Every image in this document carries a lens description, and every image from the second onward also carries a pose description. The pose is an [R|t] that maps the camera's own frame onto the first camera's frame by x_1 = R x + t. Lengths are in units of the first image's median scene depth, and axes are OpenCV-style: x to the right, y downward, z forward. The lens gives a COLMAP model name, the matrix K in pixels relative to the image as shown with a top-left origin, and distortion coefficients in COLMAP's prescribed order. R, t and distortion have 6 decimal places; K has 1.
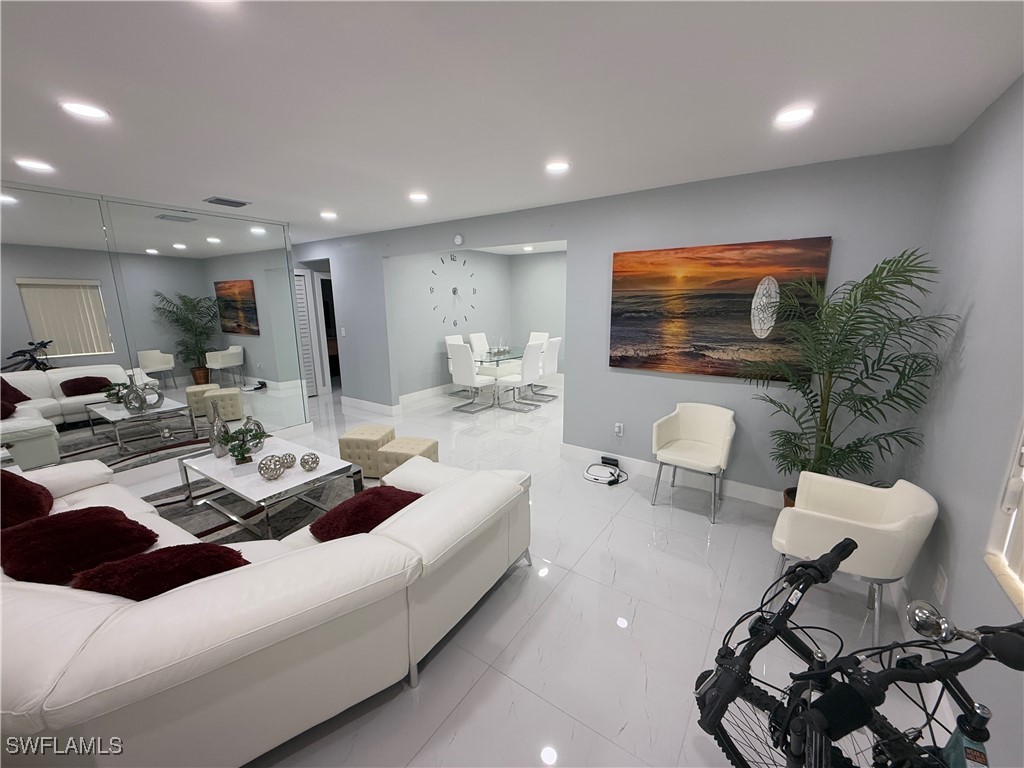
lens RADIAL K [[411.1, 0, 514.2], [0, 411.1, 390.0], [0, 0, 1]] dist [-0.002204, -0.000467]
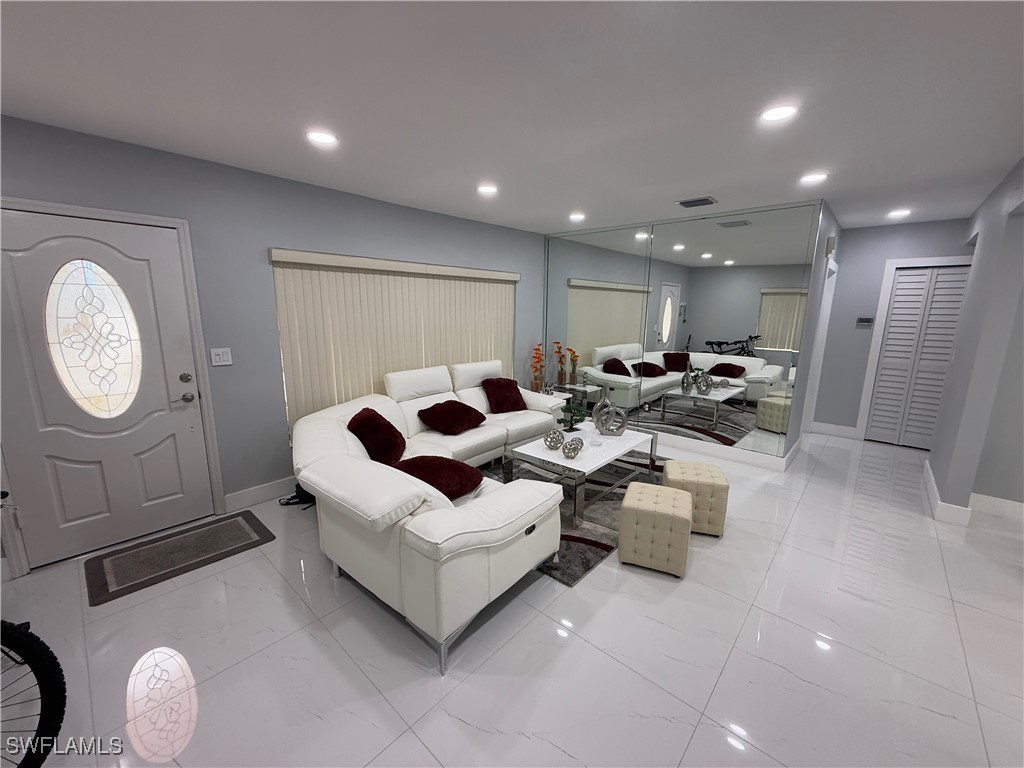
lens RADIAL K [[411.1, 0, 515.8], [0, 411.1, 373.0], [0, 0, 1]] dist [-0.002204, -0.000467]
pose [[-0.131169, 0.163284, -0.977821, 0.345735], [-0.221833, 0.956497, 0.189481, -0.122784], [0.966222, 0.241767, -0.089241, 0.587870]]
